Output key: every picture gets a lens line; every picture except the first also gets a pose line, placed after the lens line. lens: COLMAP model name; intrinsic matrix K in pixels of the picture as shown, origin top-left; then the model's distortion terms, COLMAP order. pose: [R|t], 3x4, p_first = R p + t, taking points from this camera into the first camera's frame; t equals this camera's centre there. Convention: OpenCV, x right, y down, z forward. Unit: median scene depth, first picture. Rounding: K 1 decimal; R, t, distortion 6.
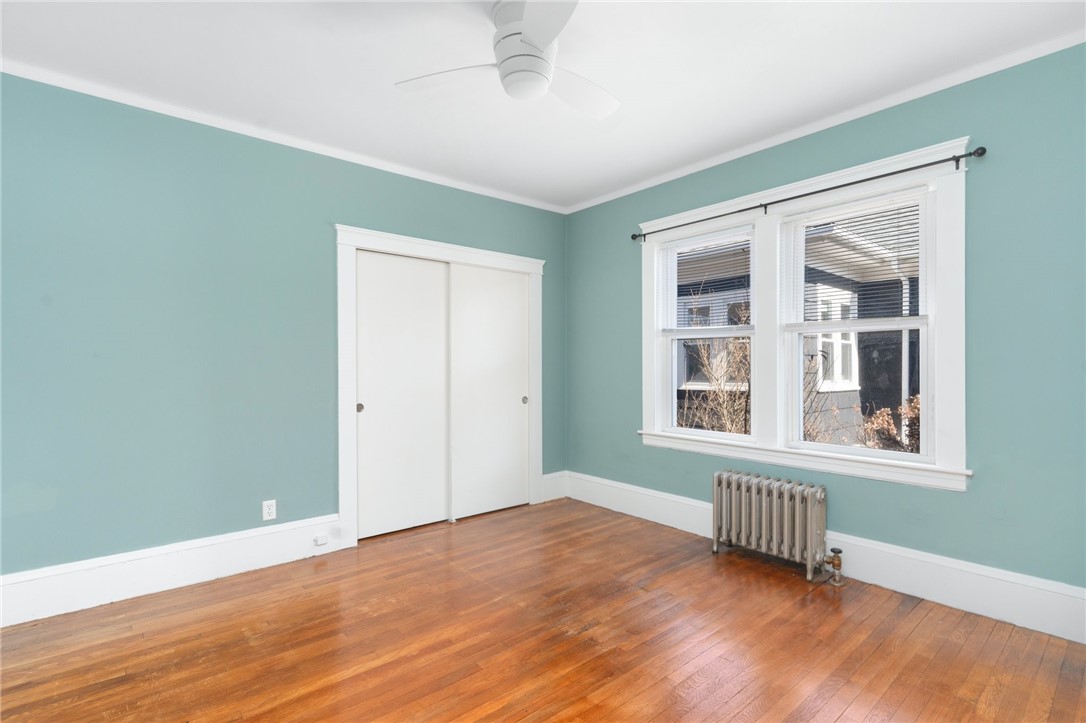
lens RADIAL K [[510.6, 0, 543.0], [0, 510.6, 361.5], [0, 0, 1]] dist [0.009961, -0.007805]
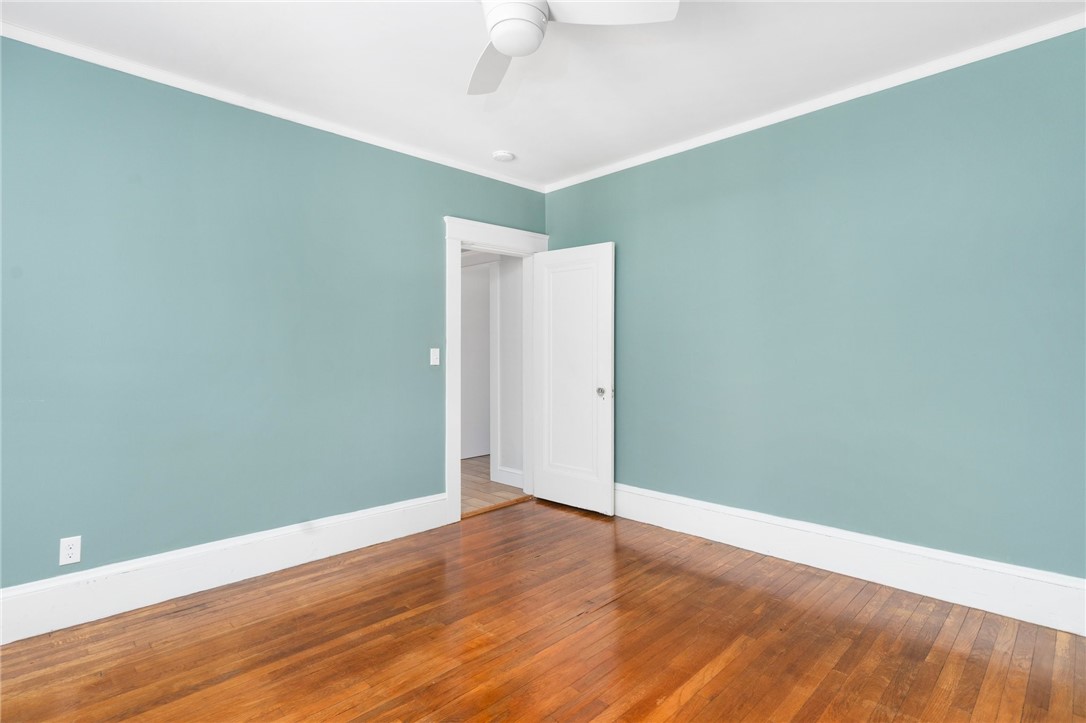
lens RADIAL K [[535.7, 0, 549.6], [0, 535.7, 362.9], [0, 0, 1]] dist [0.001254, 0.000783]
pose [[-0.995920, 0.010860, -0.089585, -0.004079], [0.010291, 0.999924, 0.006811, 0.019475], [0.089652, 0.005861, -0.995956, 2.039096]]
